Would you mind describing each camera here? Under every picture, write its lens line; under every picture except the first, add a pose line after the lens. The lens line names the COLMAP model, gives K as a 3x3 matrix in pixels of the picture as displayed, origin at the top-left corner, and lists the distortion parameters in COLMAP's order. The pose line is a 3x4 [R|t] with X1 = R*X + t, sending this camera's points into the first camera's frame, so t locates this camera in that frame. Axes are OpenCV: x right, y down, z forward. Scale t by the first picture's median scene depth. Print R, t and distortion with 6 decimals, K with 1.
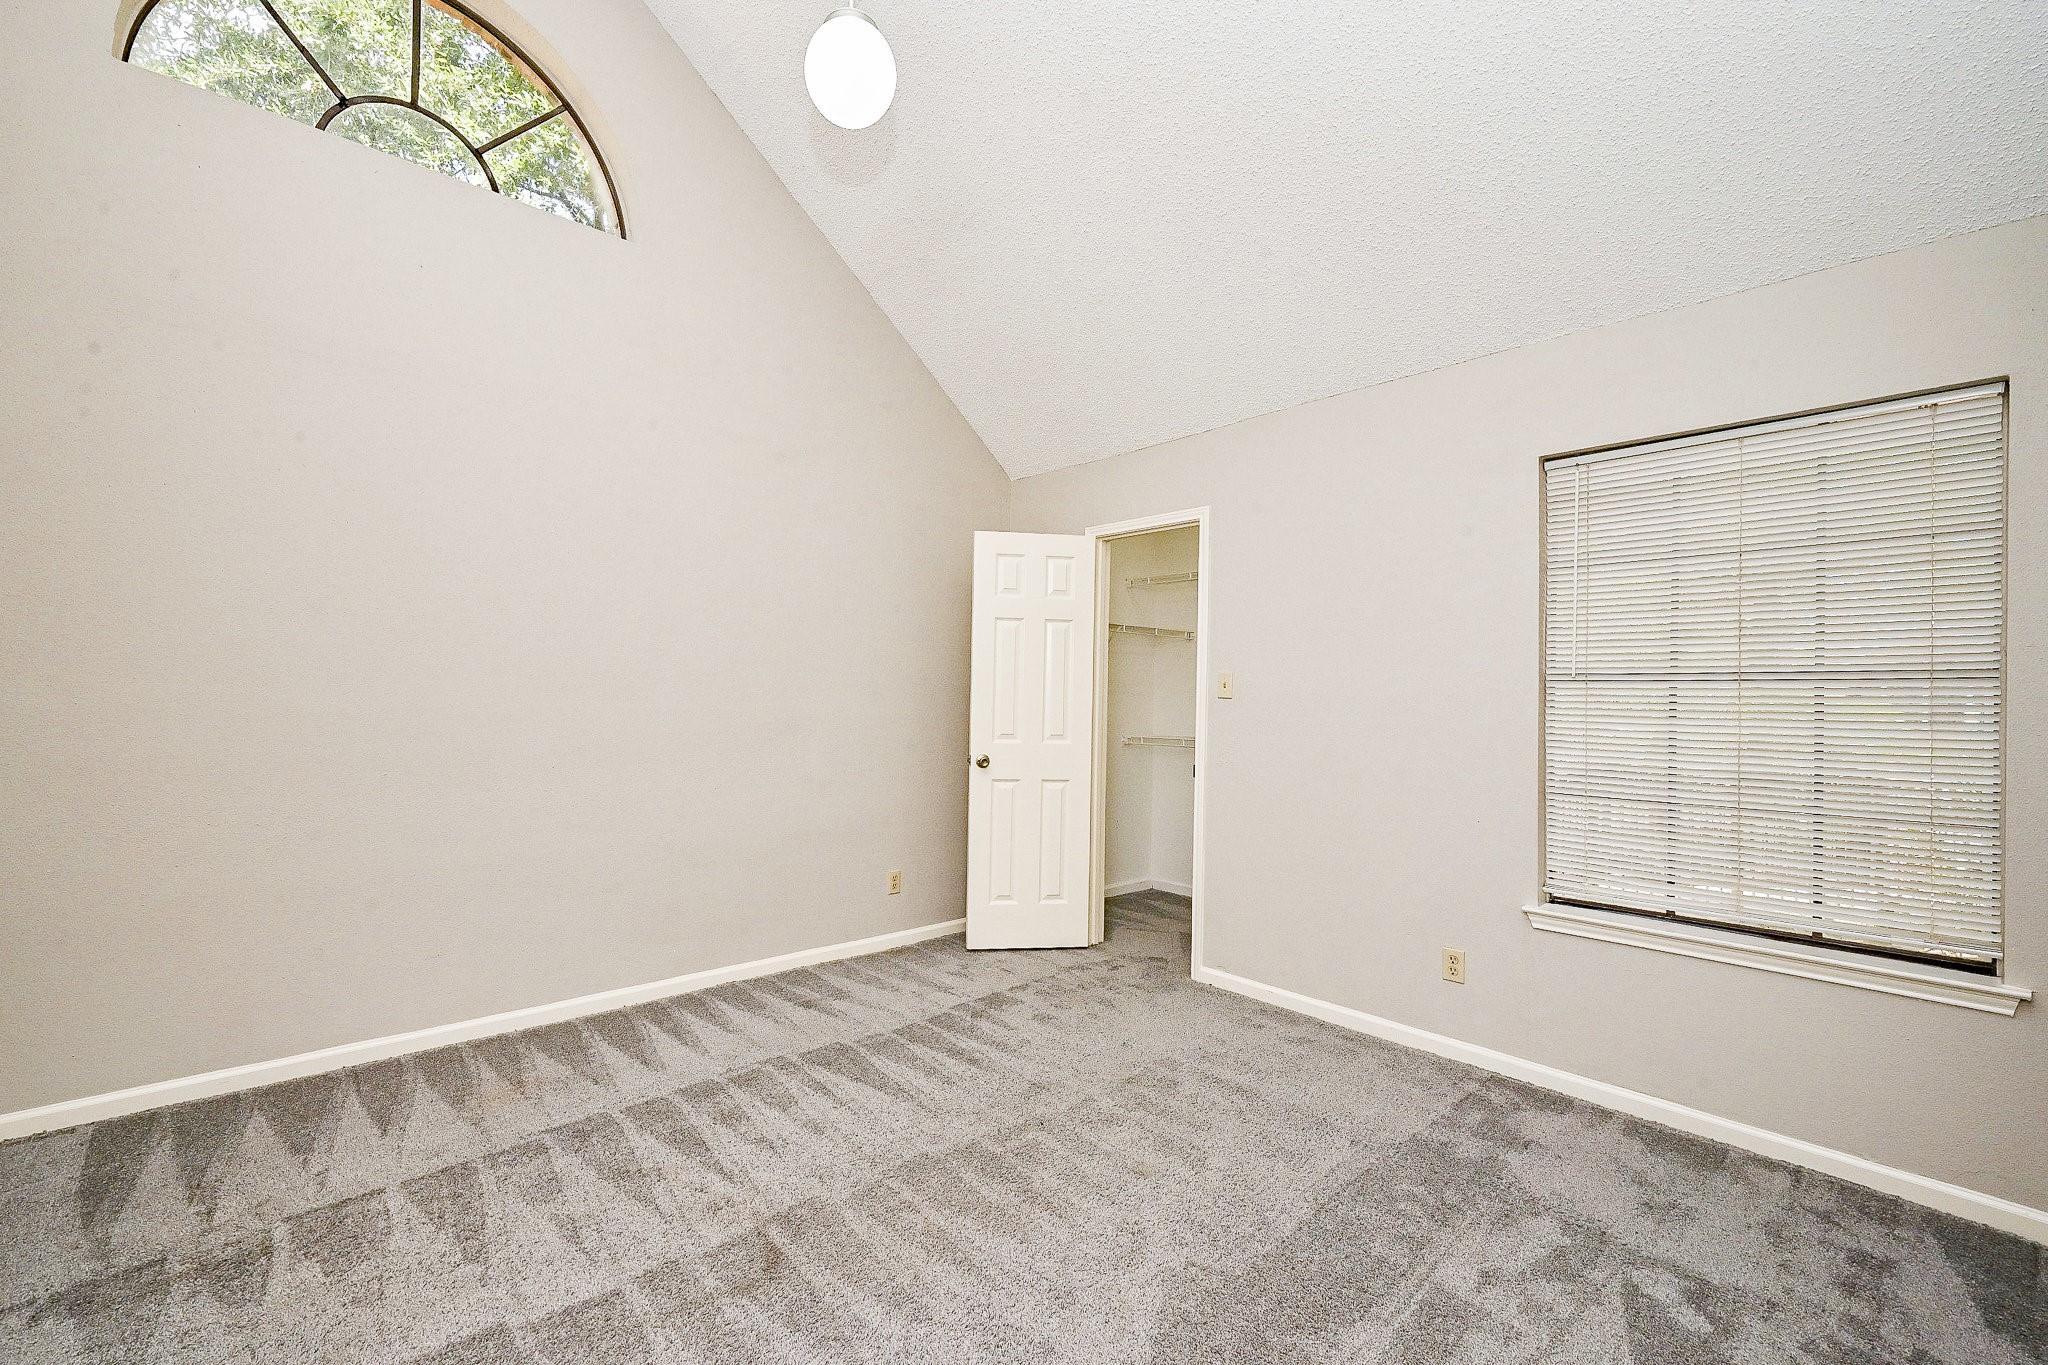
lens RADIAL K [[936.2, 0, 1022.1], [0, 936.2, 685.3], [0, 0, 1]] dist [0.001203, -0.000168]
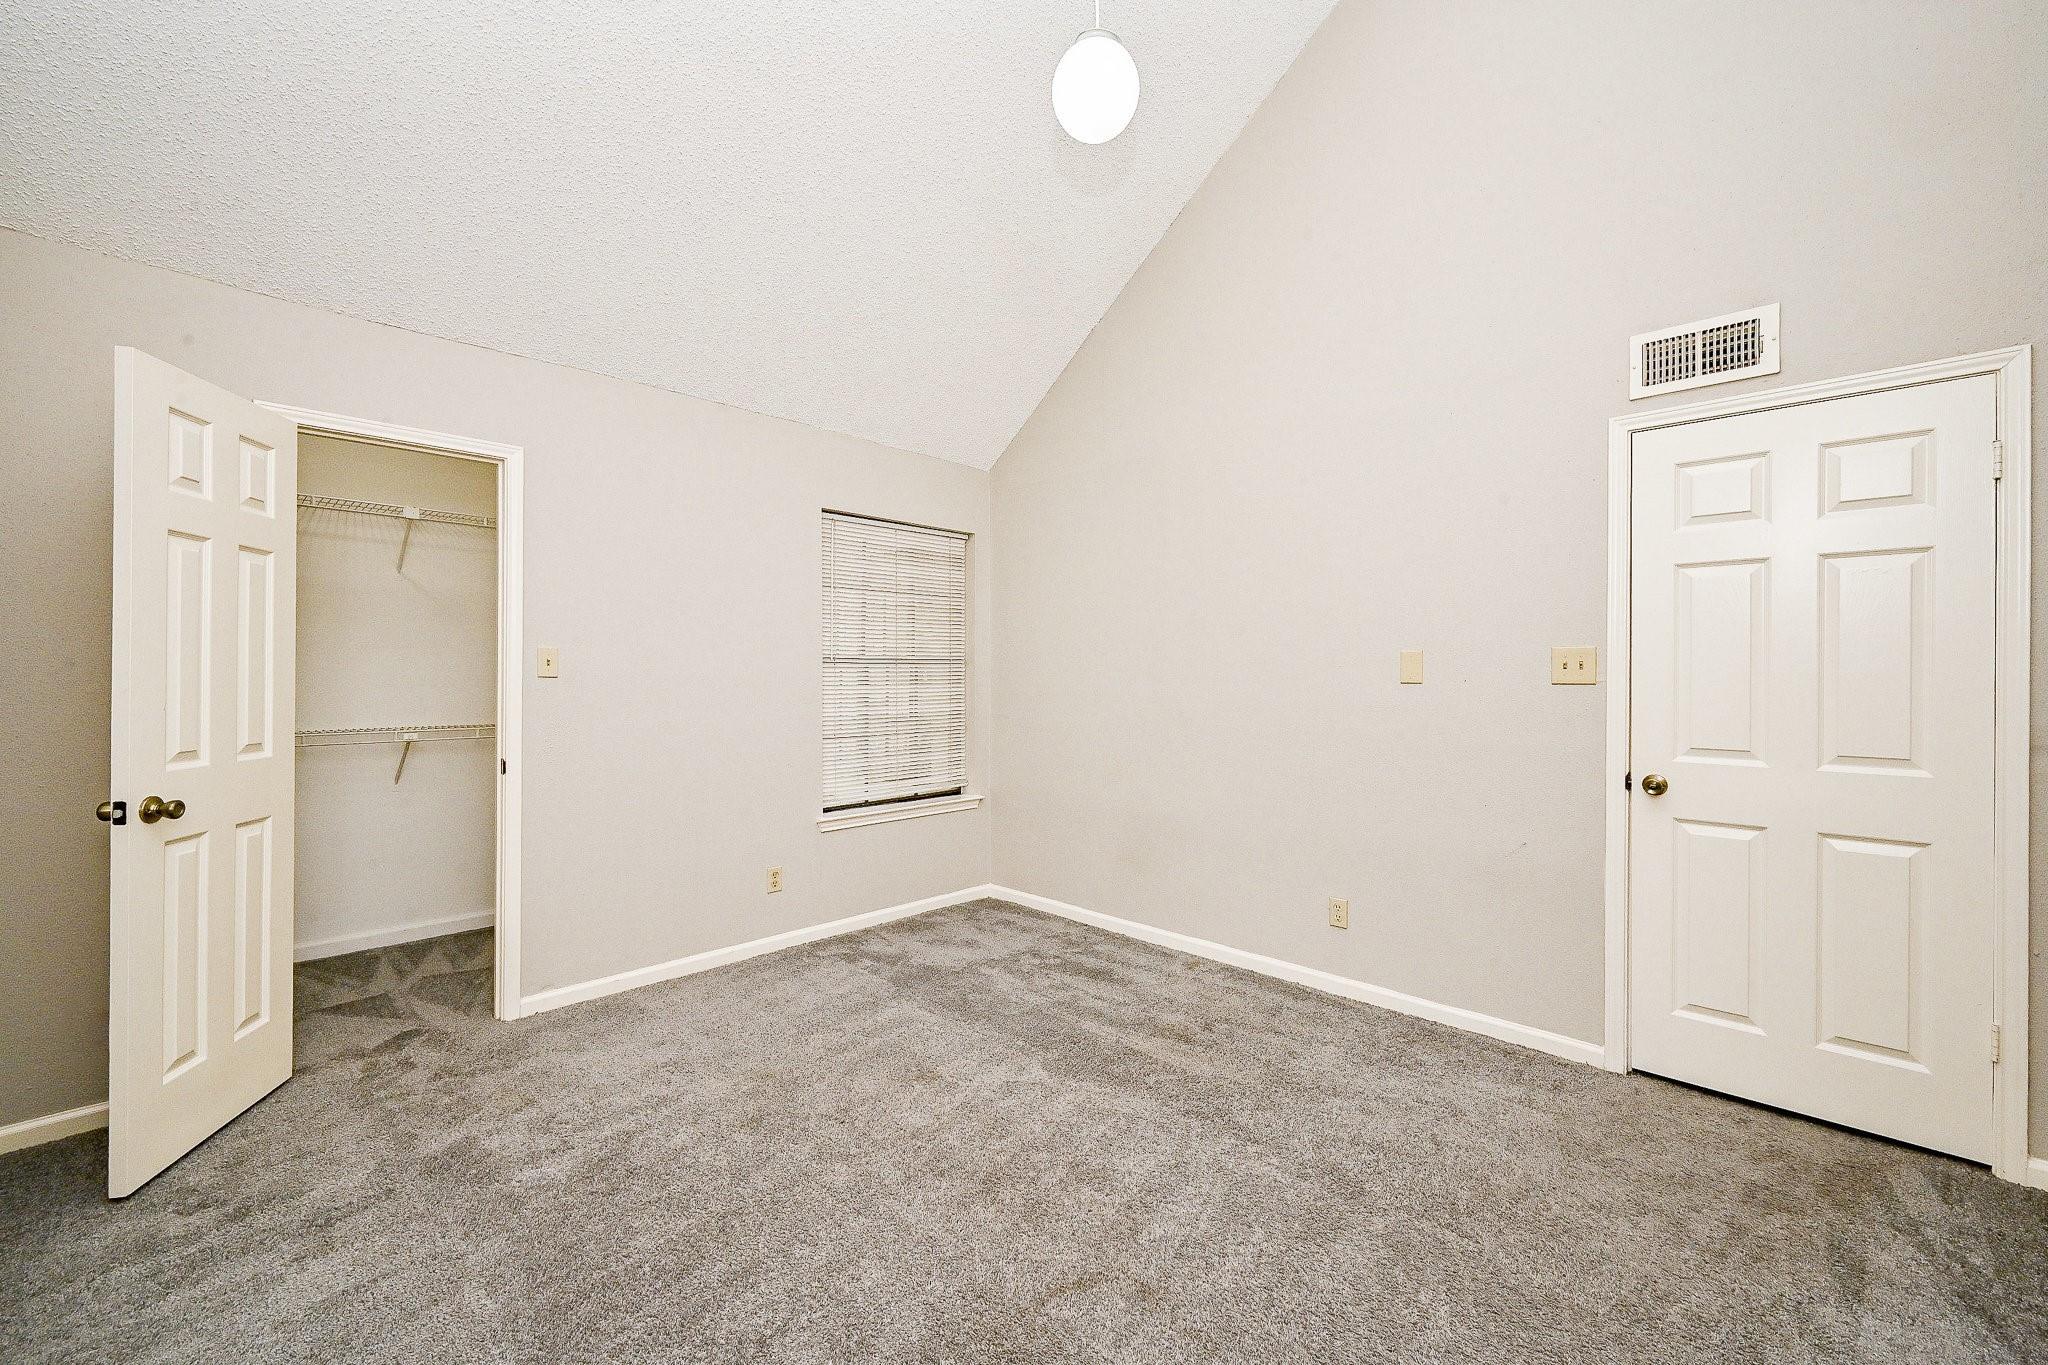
lens RADIAL K [[806.8, 0, 1027.5], [0, 806.8, 676.6], [0, 0, 1]] dist [-0.002564, 0.000518]
pose [[-0.096279, -0.008697, 0.995316, -0.769262], [-0.008809, 0.999930, 0.007886, 0.005607], [-0.995315, -0.008008, -0.096349, 0.852030]]
